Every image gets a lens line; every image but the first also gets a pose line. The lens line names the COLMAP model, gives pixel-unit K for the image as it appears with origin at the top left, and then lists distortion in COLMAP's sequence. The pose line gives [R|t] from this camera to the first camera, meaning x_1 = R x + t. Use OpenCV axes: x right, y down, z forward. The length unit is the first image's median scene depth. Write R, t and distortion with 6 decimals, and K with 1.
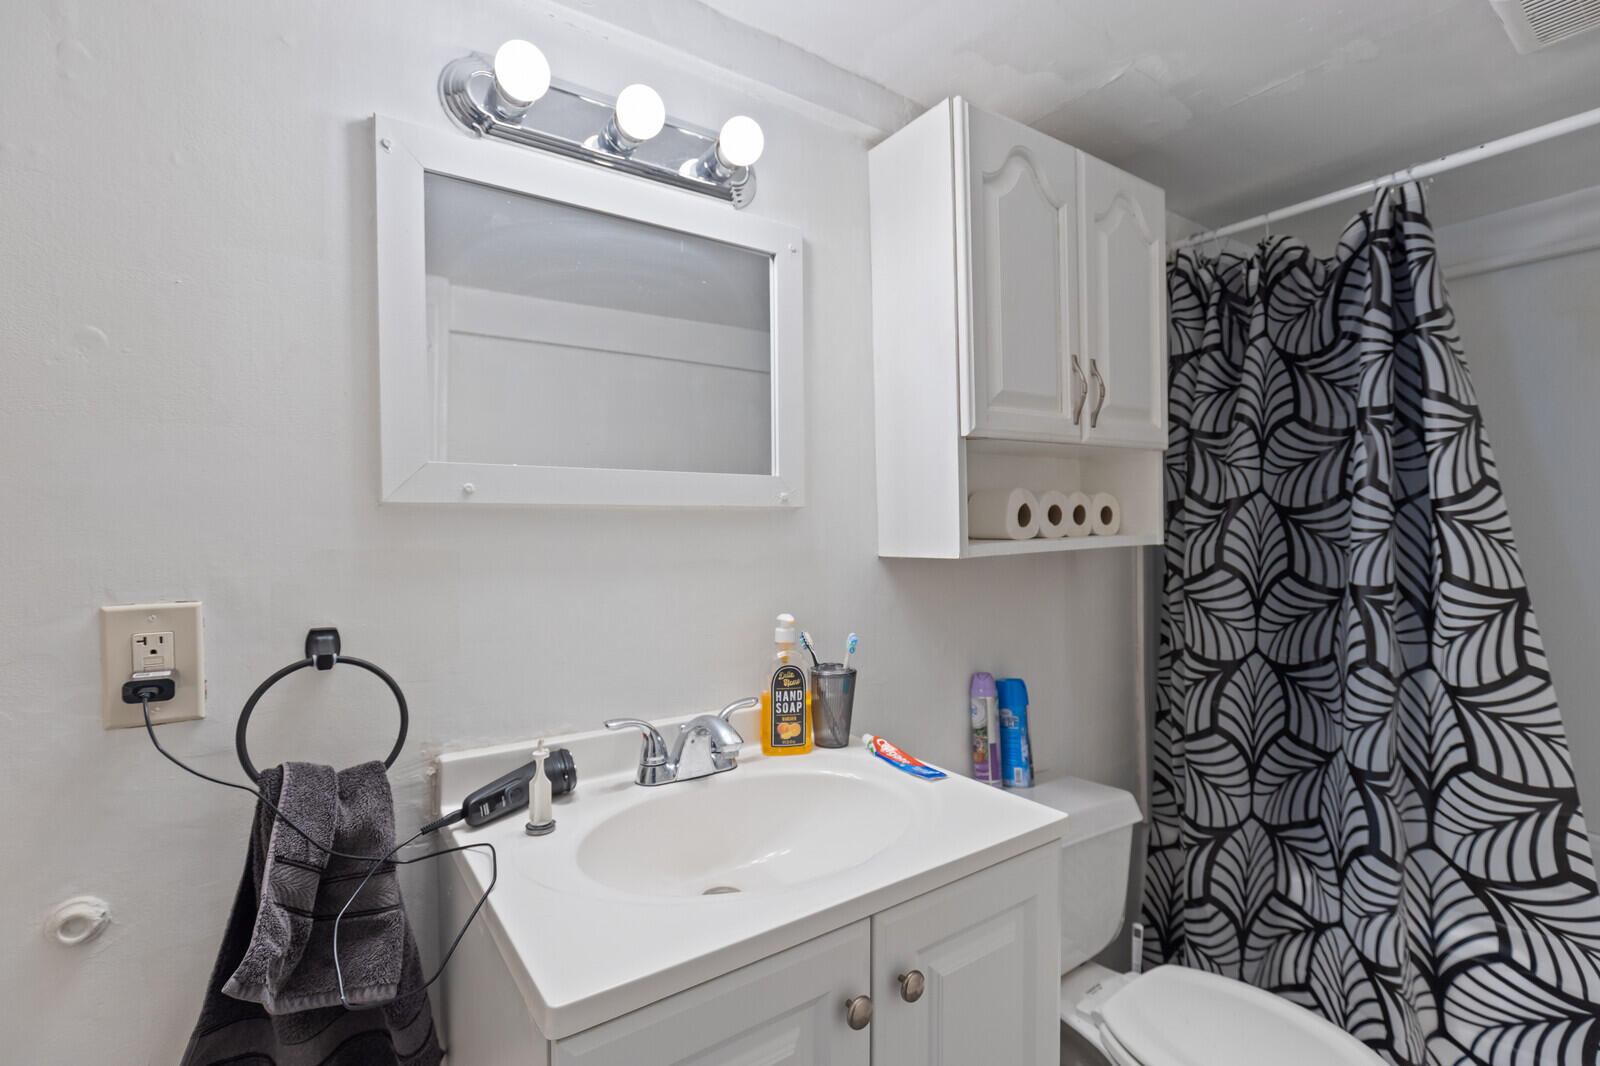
lens RADIAL K [[721.1, 0, 803.8], [0, 721.1, 542.5], [0, 0, 1]] dist [-0.002376, -0.000911]
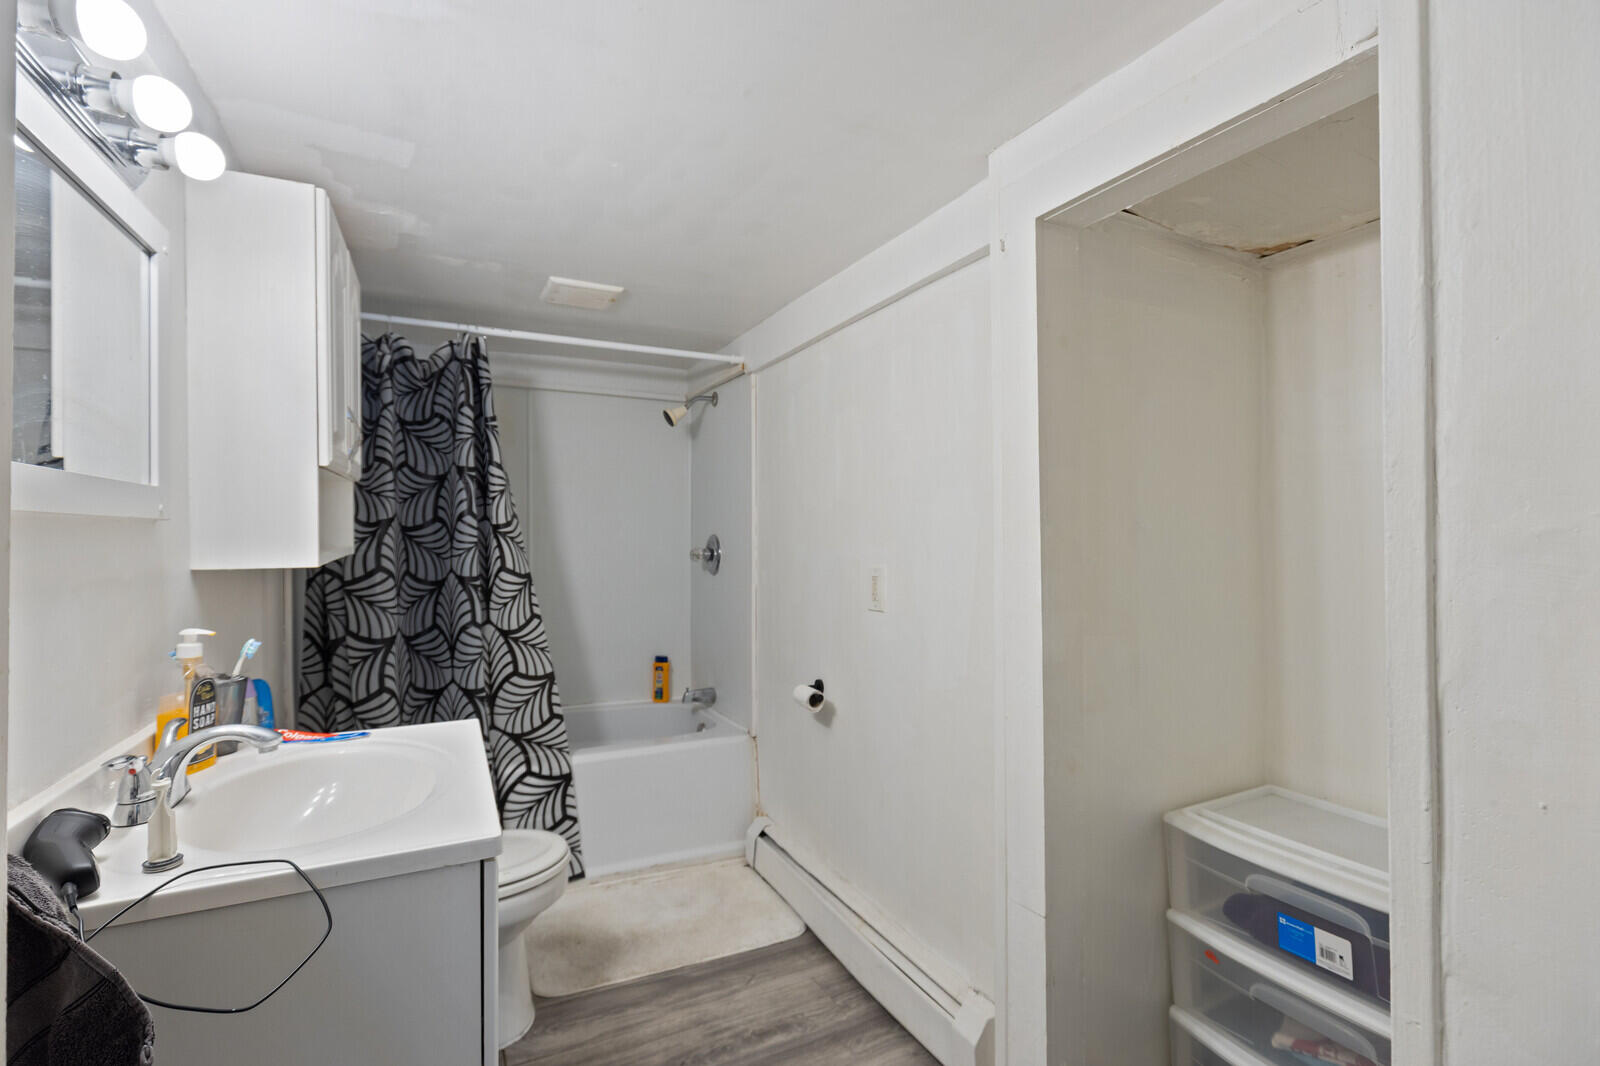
lens RADIAL K [[721.1, 0, 801.8], [0, 721.1, 532.4], [0, 0, 1]] dist [-0.002376, -0.000911]
pose [[0.137872, 0.011173, 0.990387, -0.739143], [0.020633, 0.999687, -0.014150, -0.000869], [-0.990235, 0.022385, 0.137598, 0.030200]]
